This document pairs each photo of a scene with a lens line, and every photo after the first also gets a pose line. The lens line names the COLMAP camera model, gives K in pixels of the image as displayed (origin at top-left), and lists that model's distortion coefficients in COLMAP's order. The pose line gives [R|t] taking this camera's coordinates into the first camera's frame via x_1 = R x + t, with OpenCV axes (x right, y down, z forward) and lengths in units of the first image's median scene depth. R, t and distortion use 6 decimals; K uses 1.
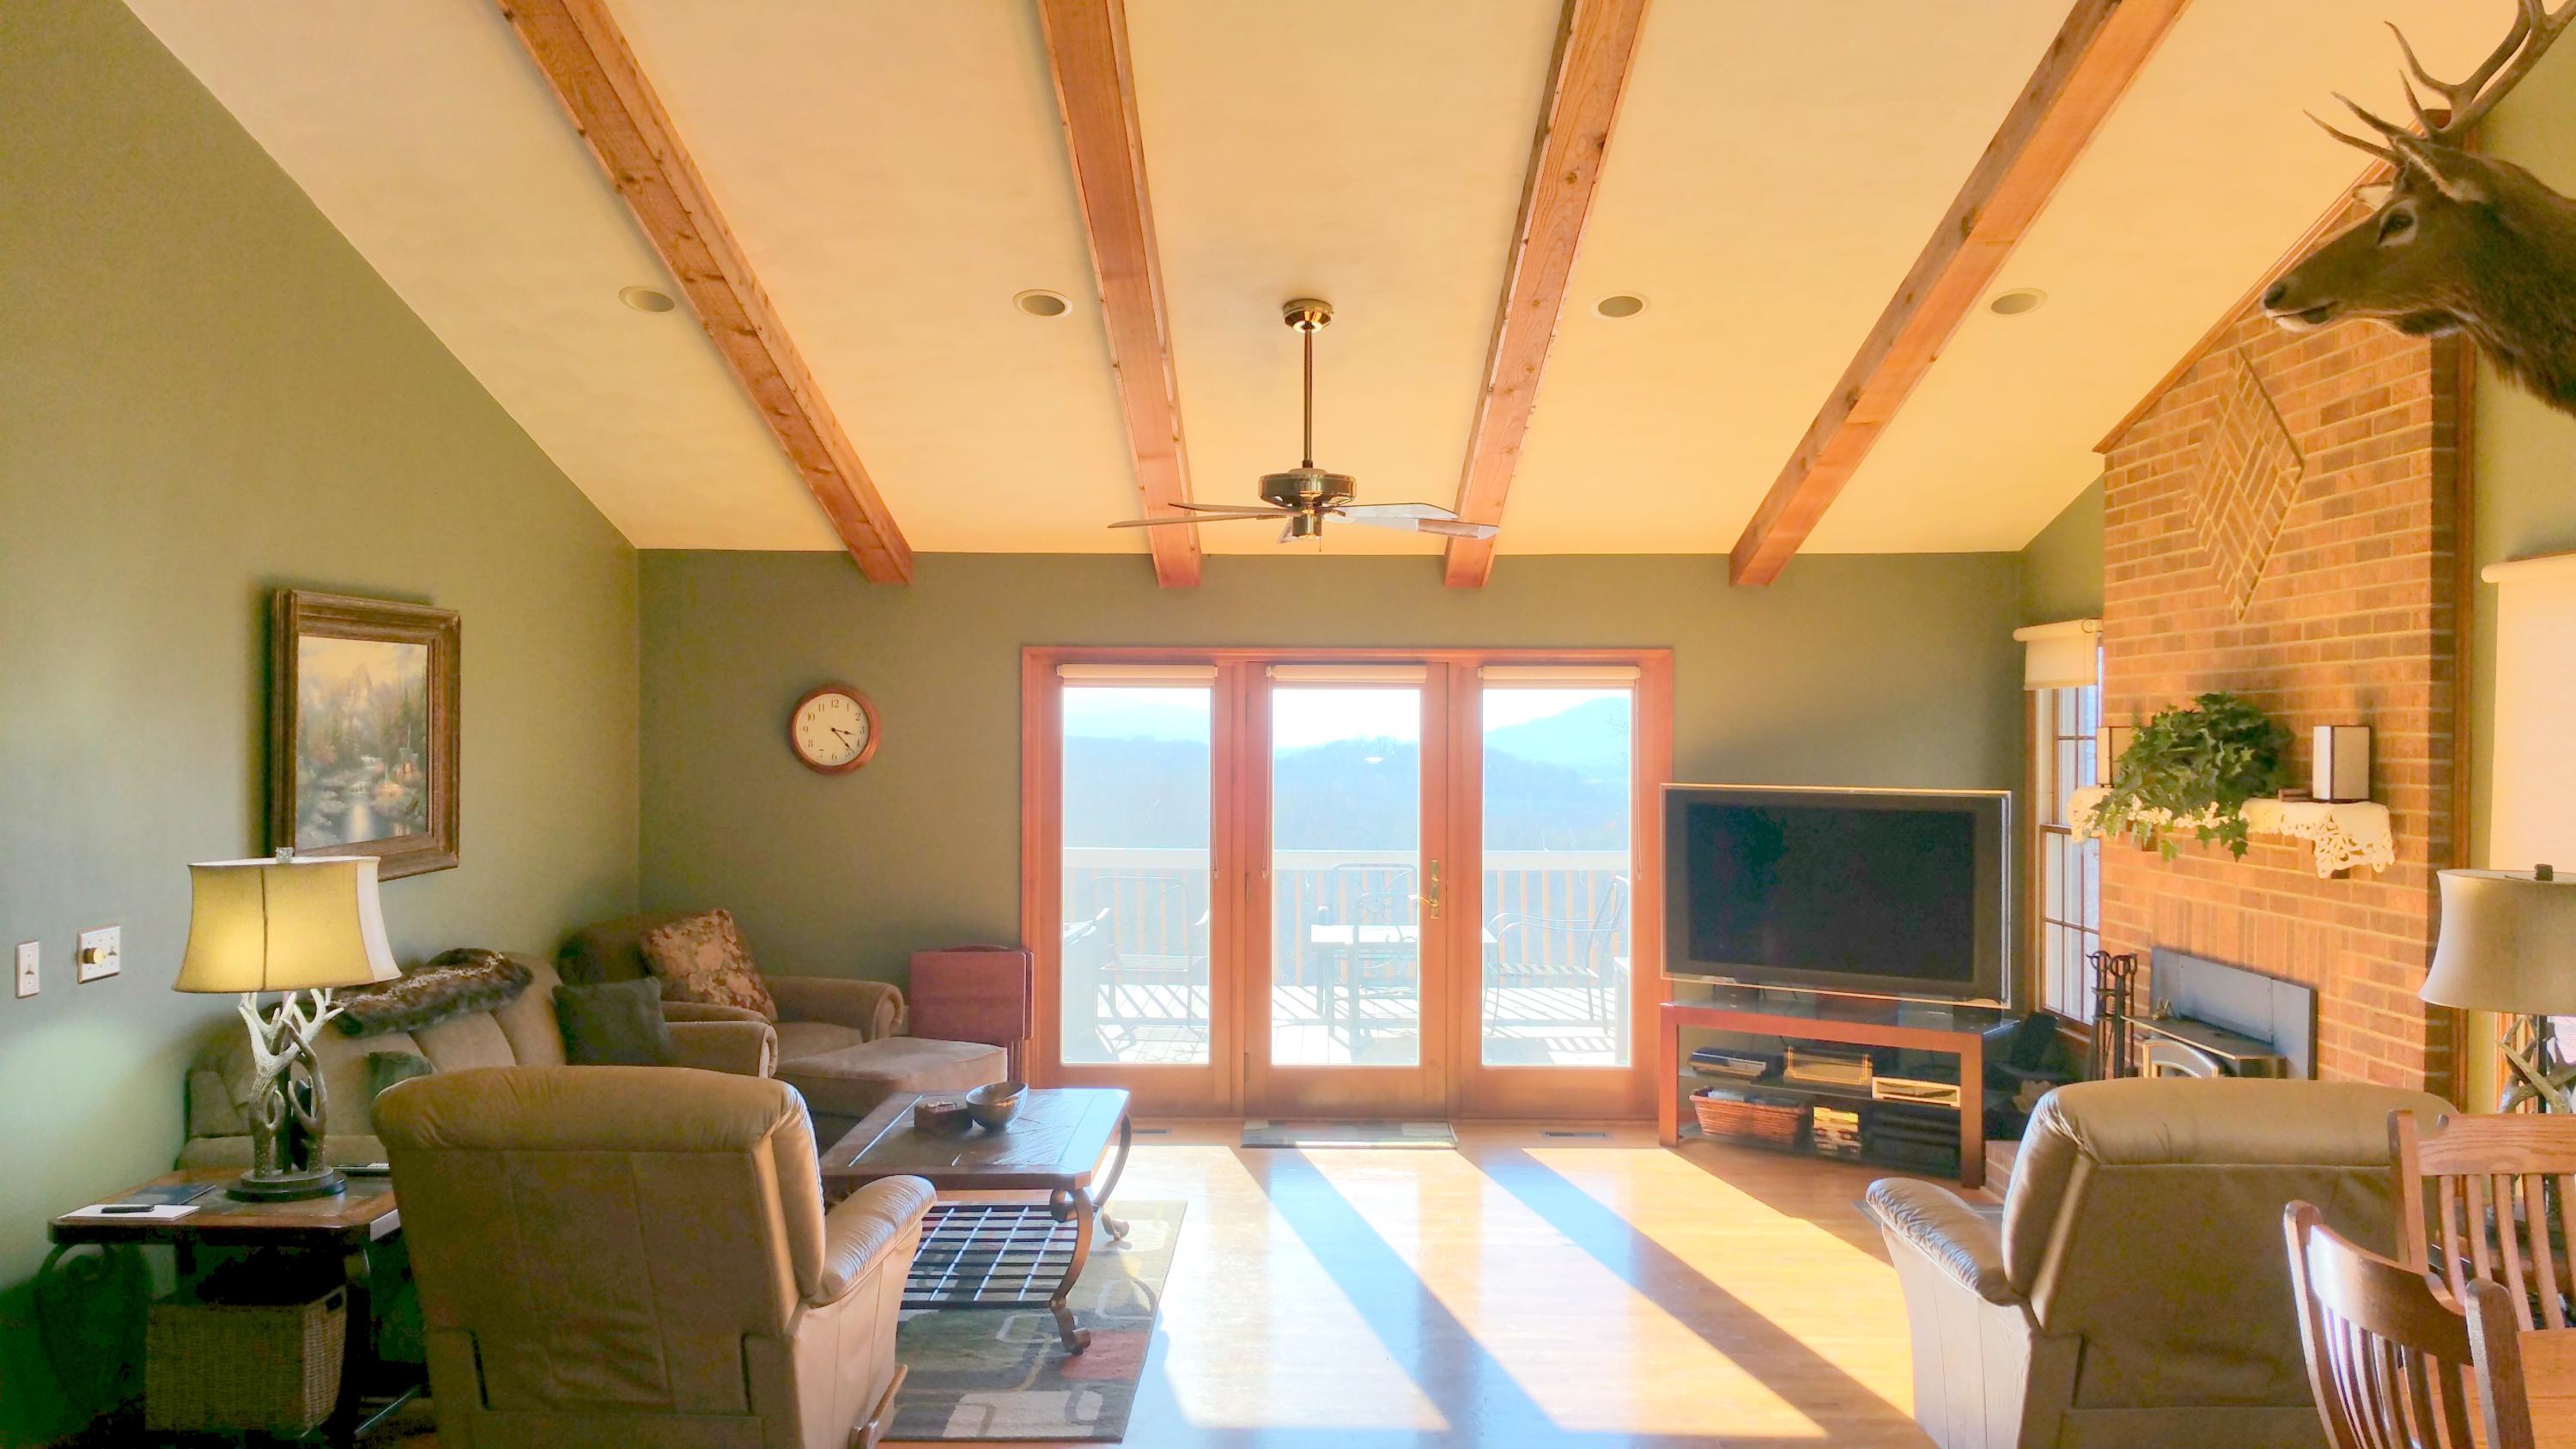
lens RADIAL K [[2070.7, 0, 1282.0], [0, 2070.7, 739.1], [0, 0, 1]] dist [0.109348, -0.217504]
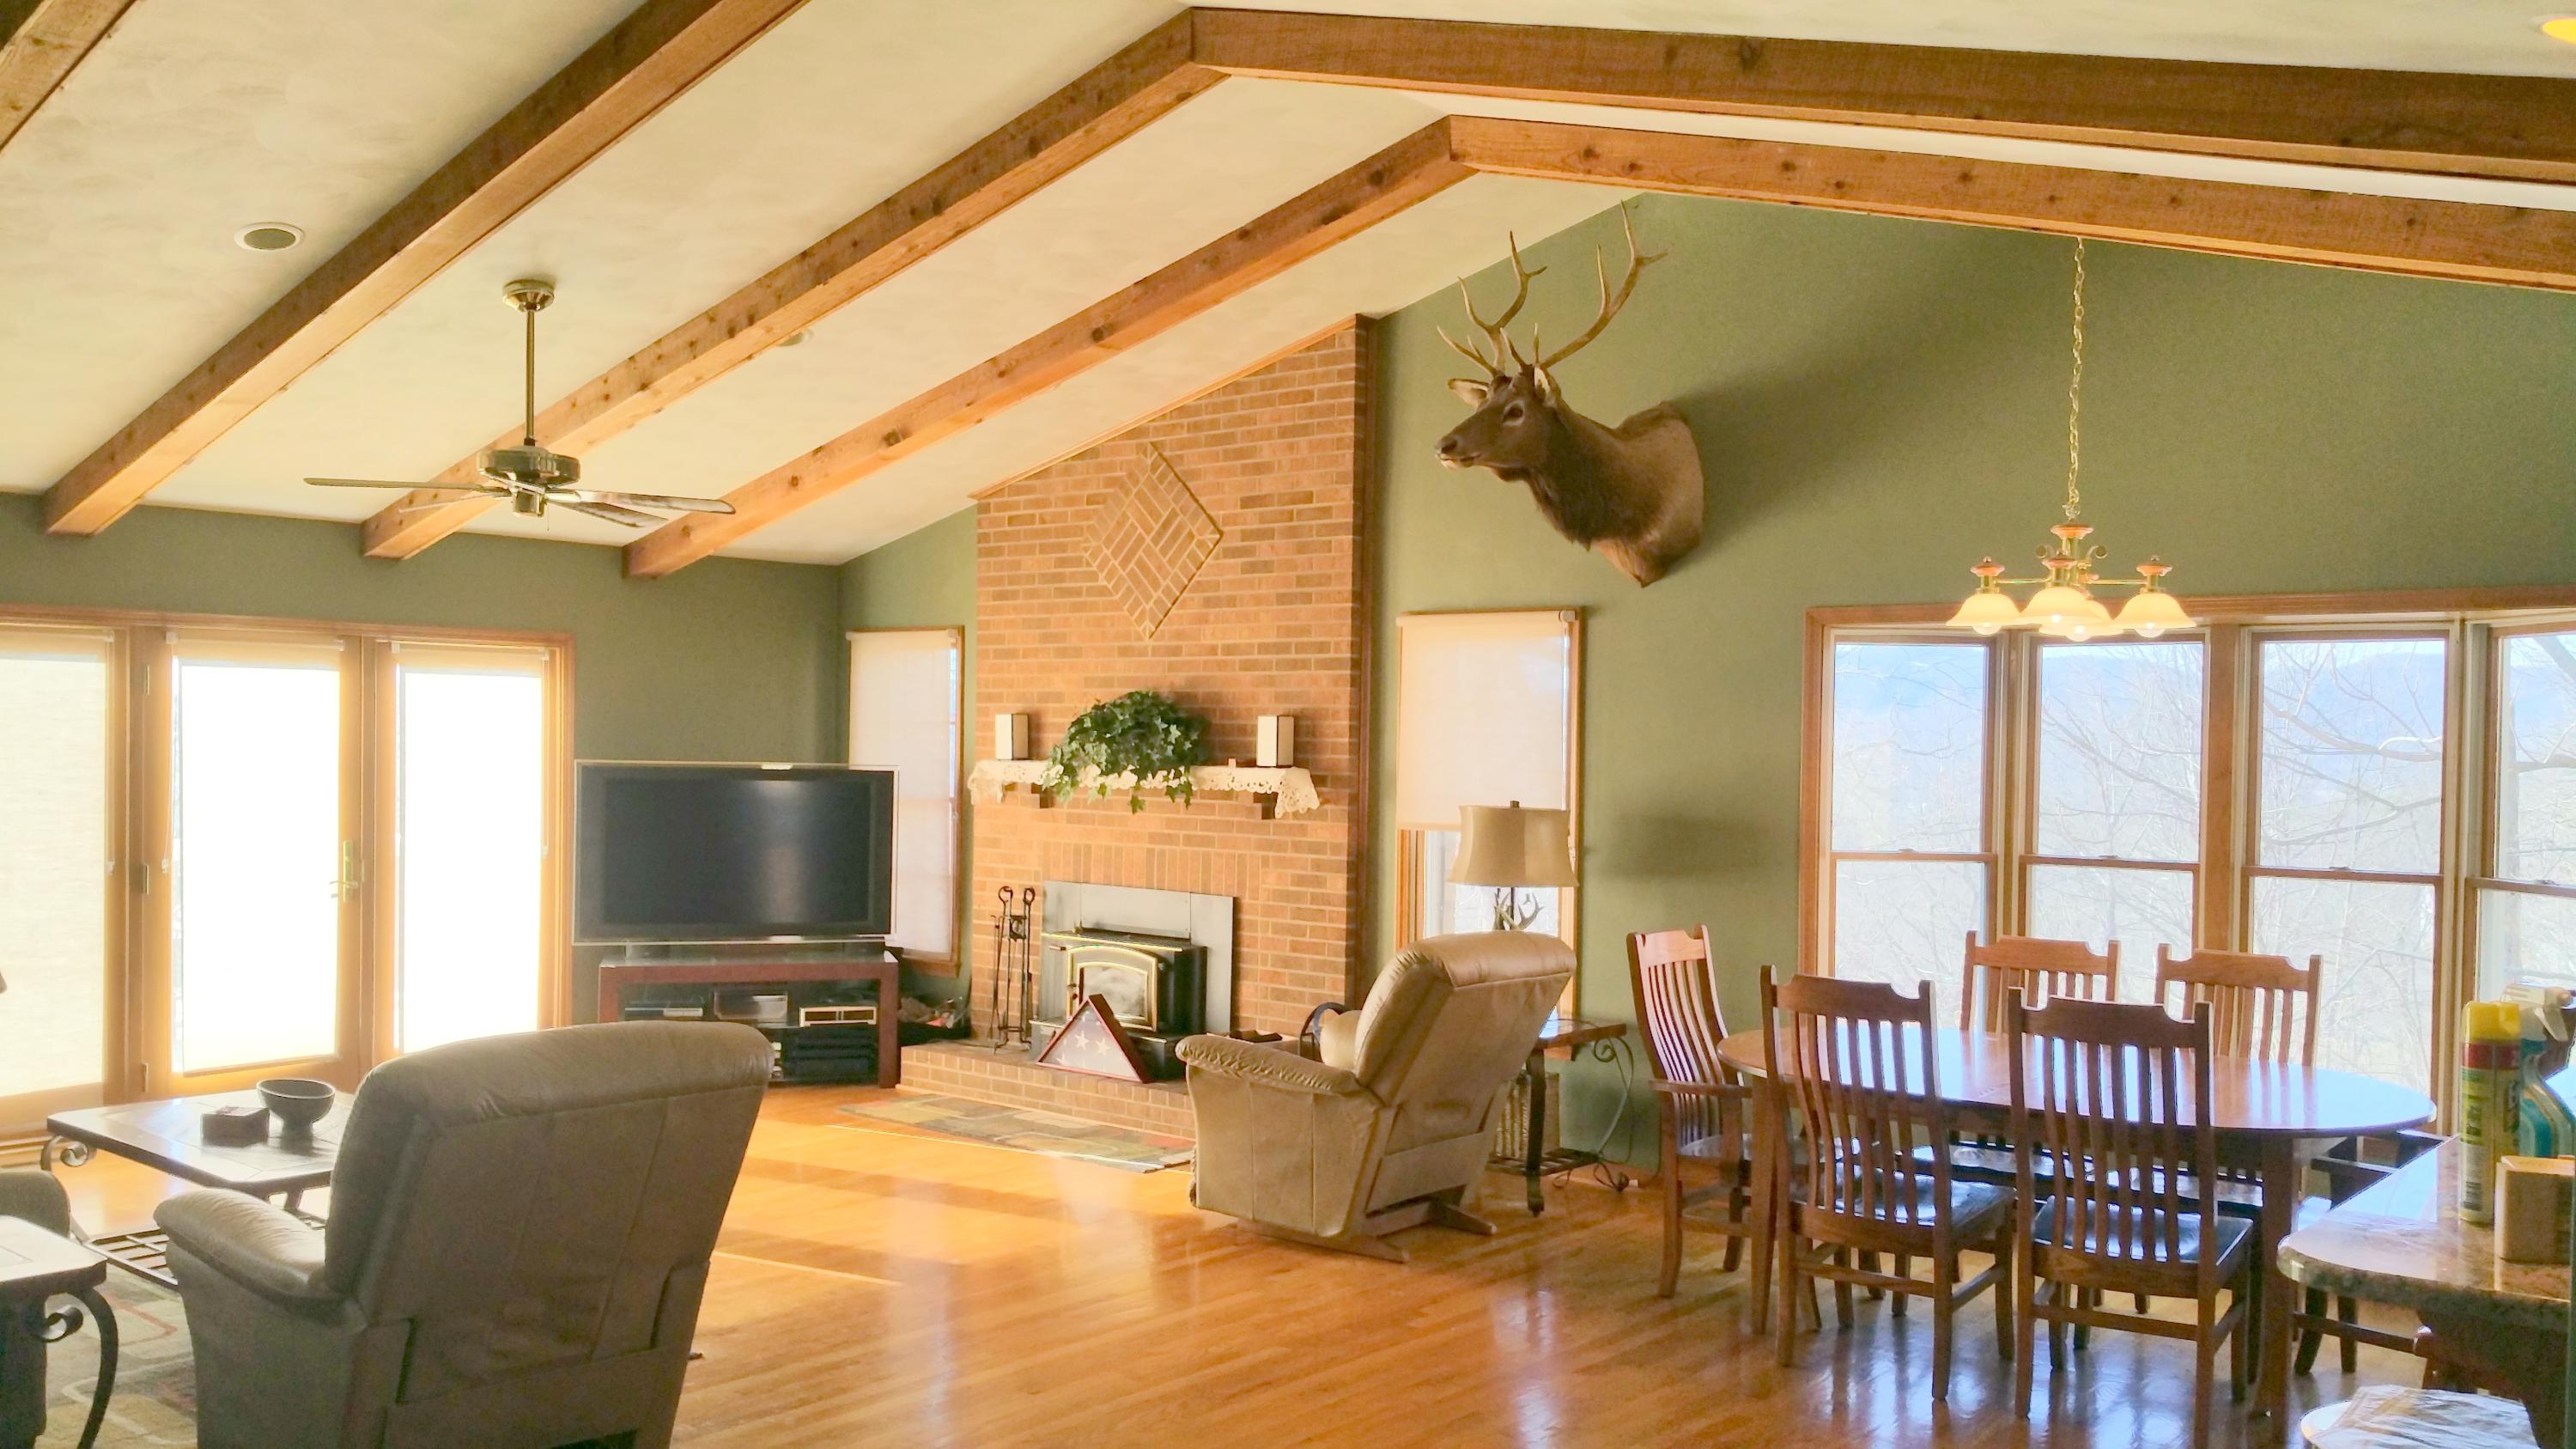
lens RADIAL K [[2070.7, 0, 1282.0], [0, 2070.7, 739.1], [0, 0, 1]] dist [0.109348, -0.217504]
pose [[0.634593, 0.007676, 0.772809, -0.572747], [-0.011366, 0.999935, -0.000599, 0.010055], [-0.772763, -0.008403, 0.634639, 0.064558]]
